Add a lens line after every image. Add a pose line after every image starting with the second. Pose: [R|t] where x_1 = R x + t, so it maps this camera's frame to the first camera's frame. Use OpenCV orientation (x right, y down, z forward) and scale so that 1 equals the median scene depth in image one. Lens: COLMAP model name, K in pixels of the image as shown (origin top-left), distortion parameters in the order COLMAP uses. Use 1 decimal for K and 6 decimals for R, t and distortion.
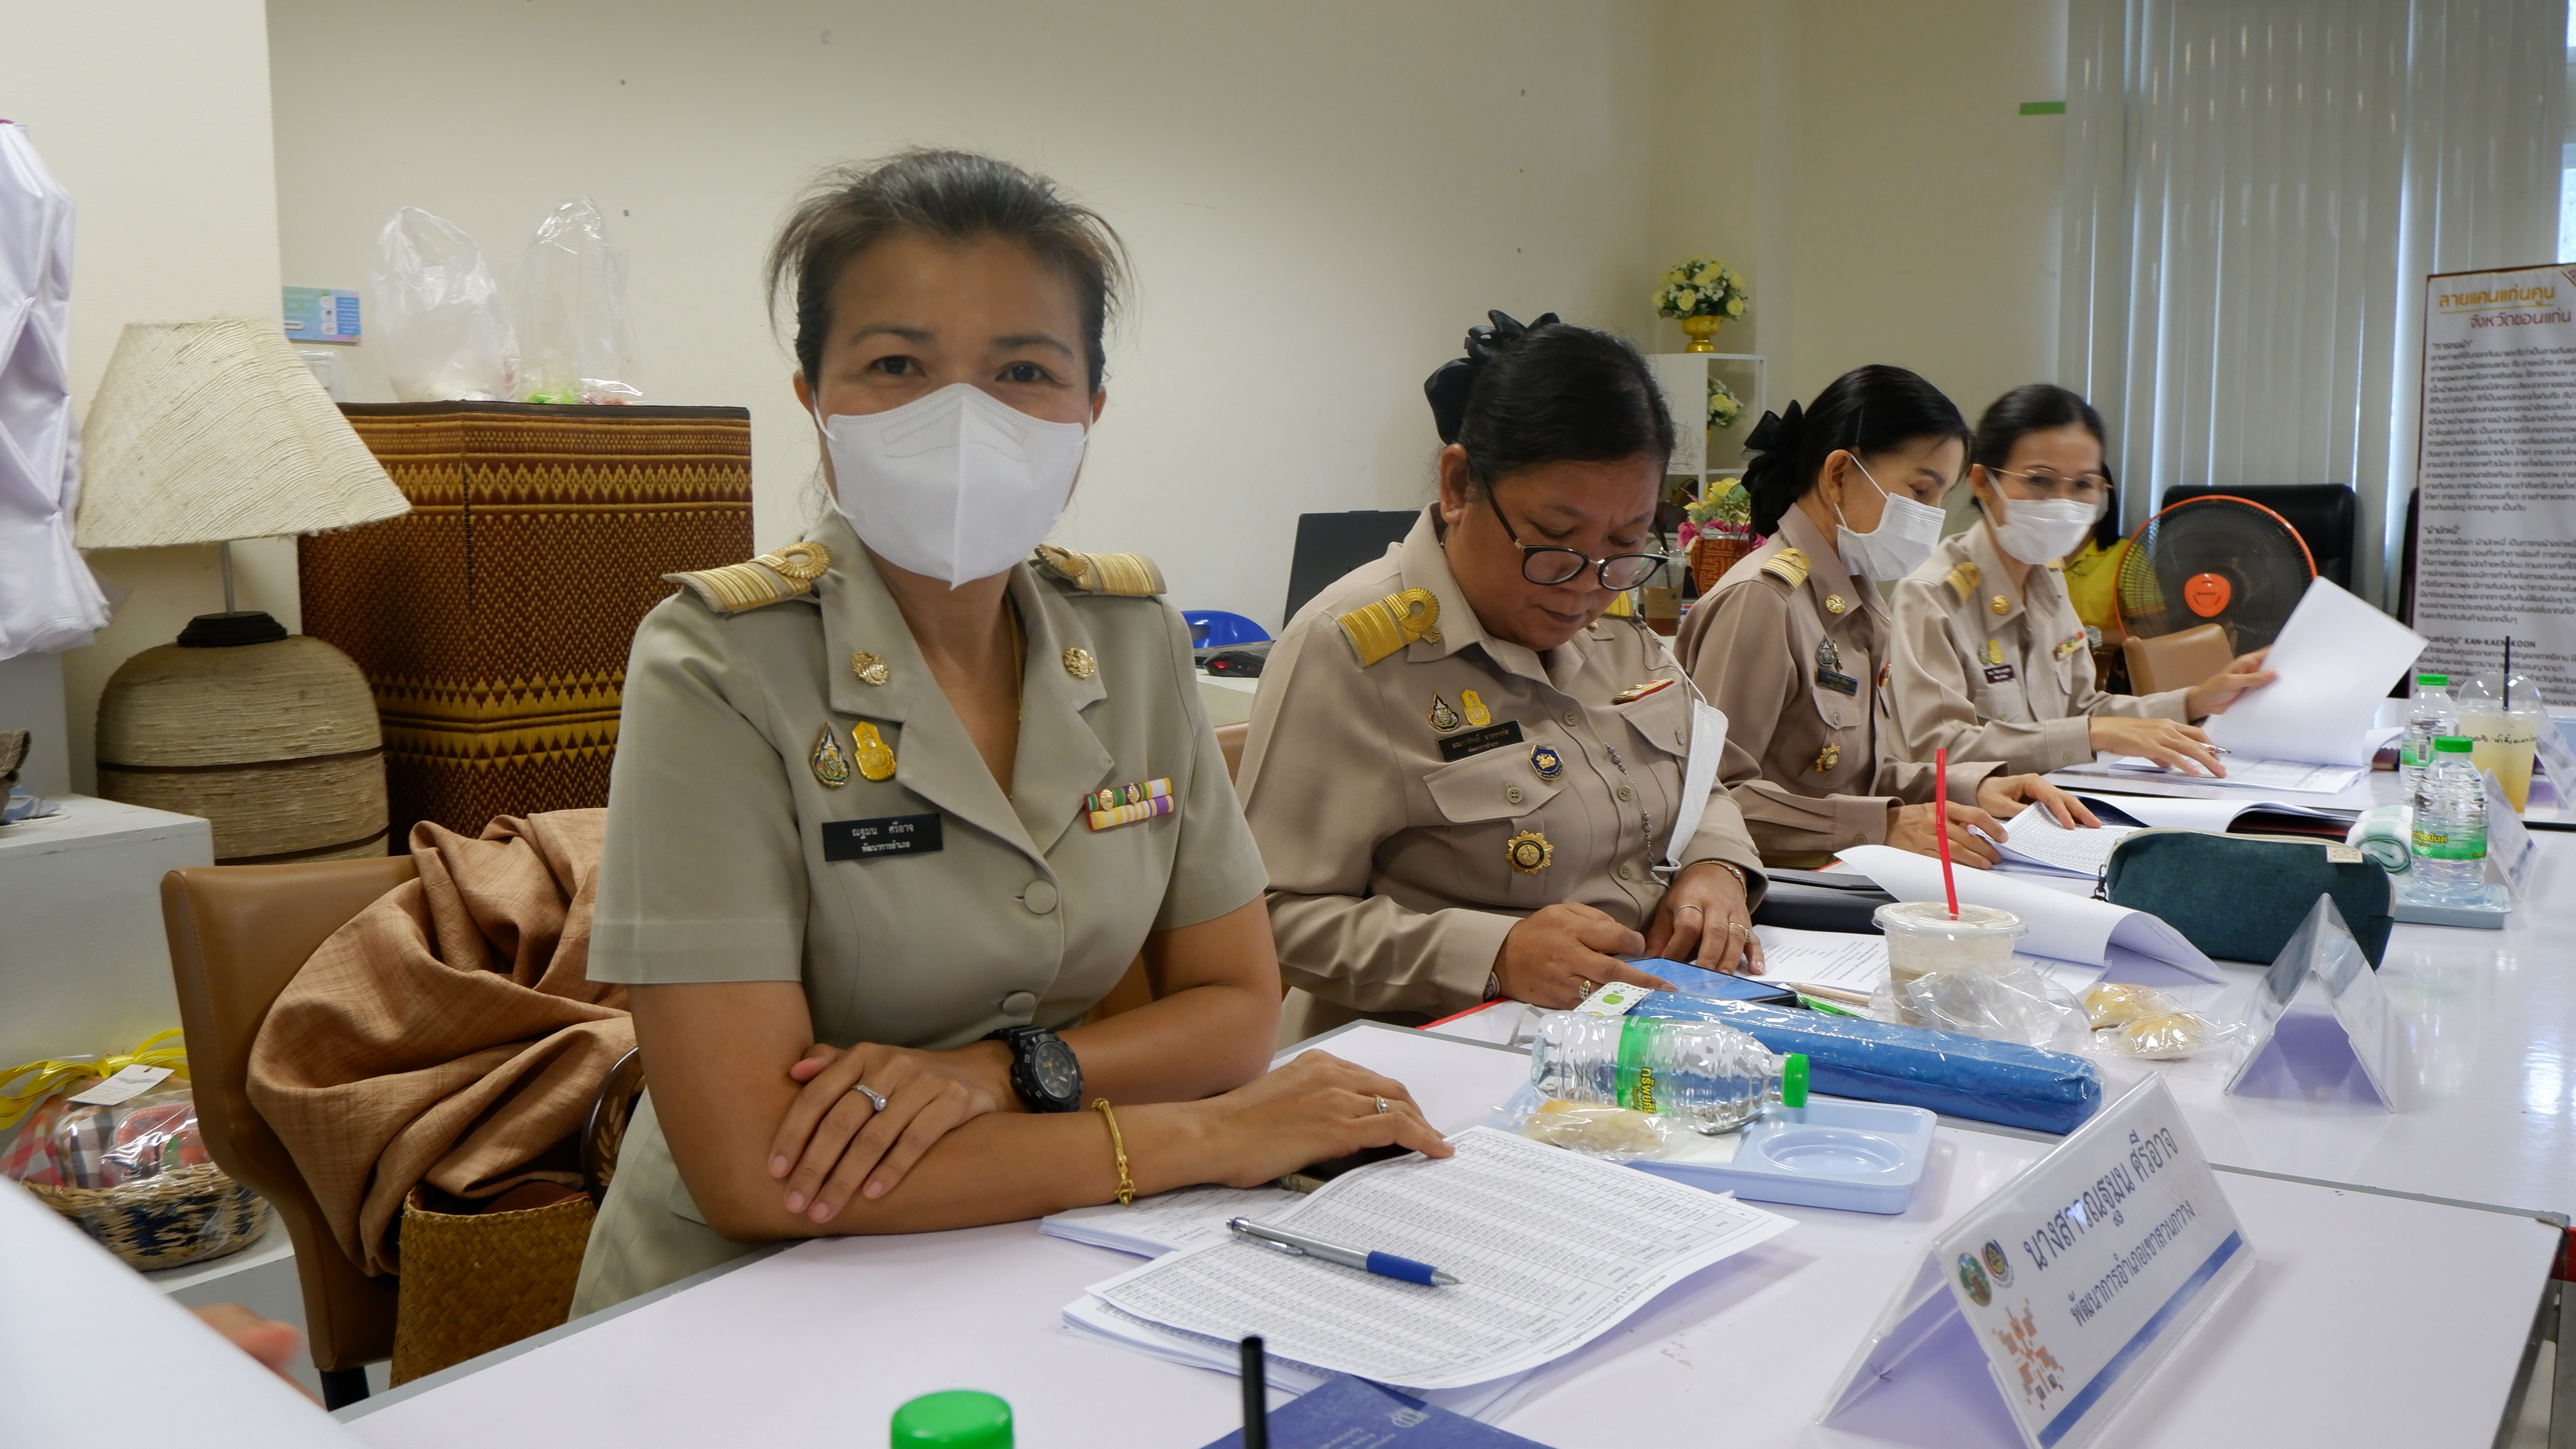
lens RADIAL K [[2230.3, 0, 1288.0], [0, 2230.3, 724.5], [0, 0, 1]] dist [0.011716, -0.004610]
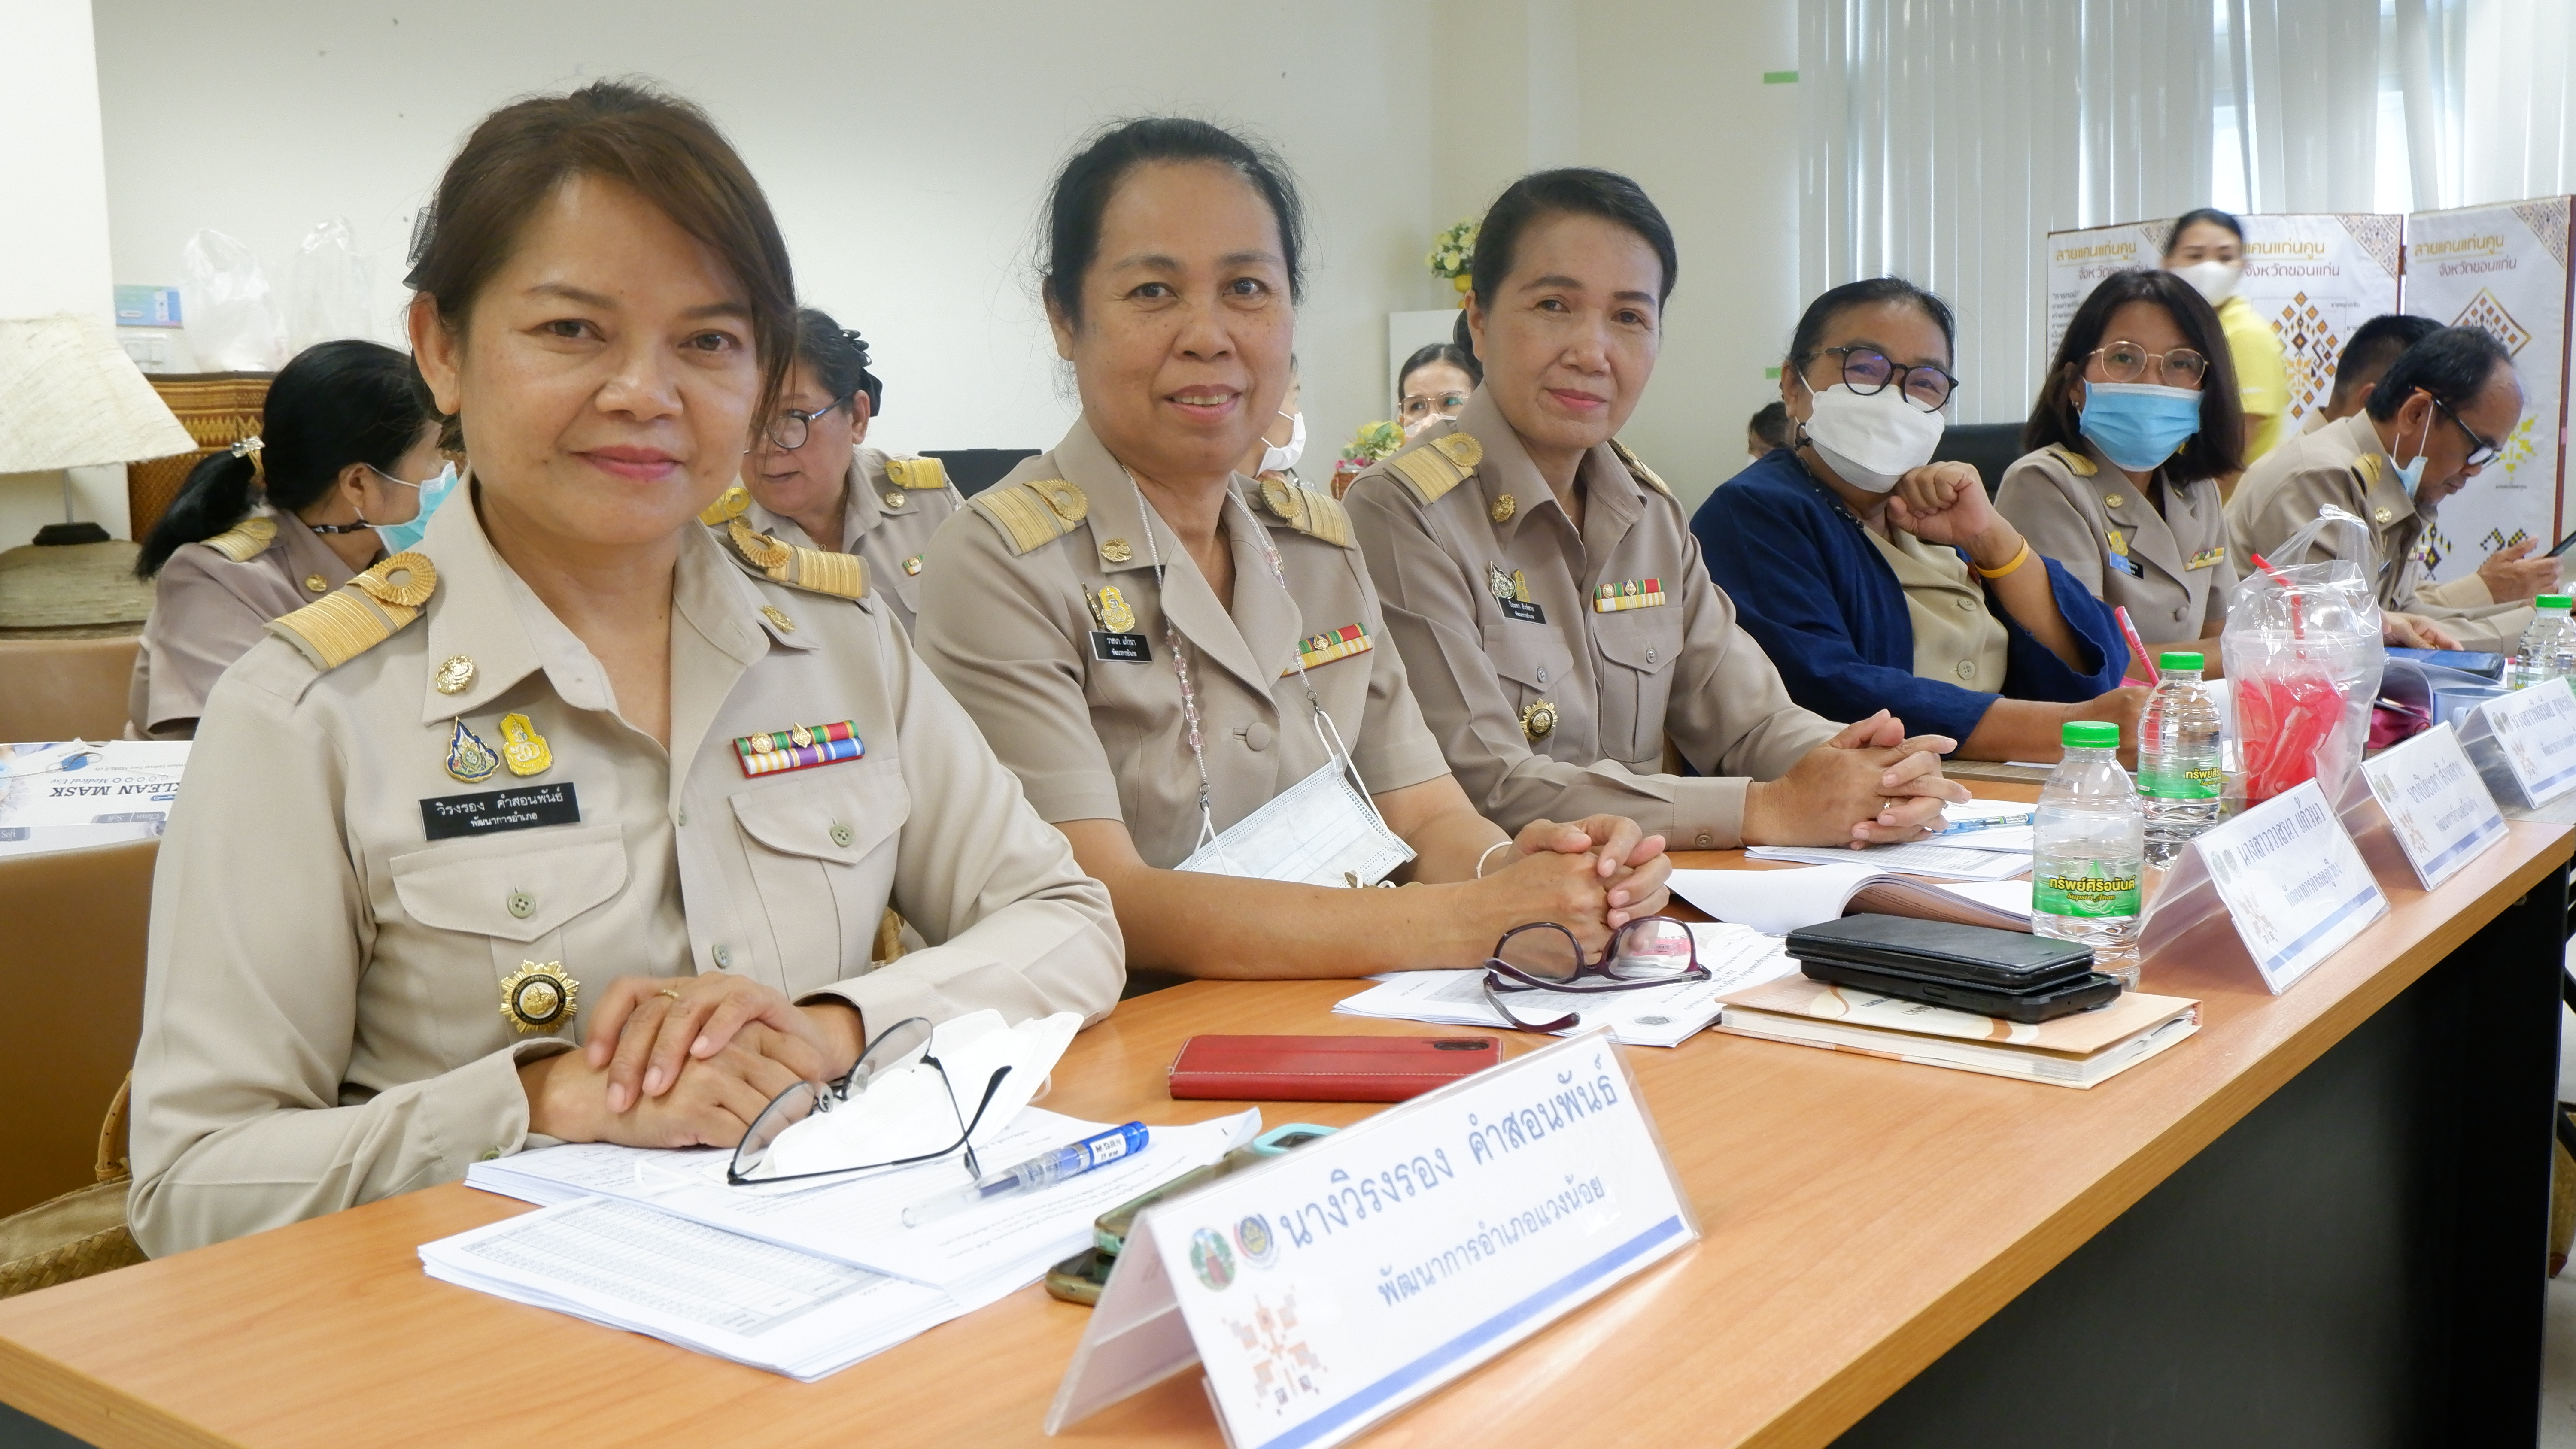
lens RADIAL K [[2476.8, 0, 1239.8], [0, 2476.8, 706.2], [0, 0, 1]] dist [-0.005353, 0.098271]
pose [[0.999085, -0.009086, -0.041796, 0.302243], [0.008936, 0.999953, -0.003758, 0.071837], [0.041828, 0.003381, 0.999119, -0.493414]]
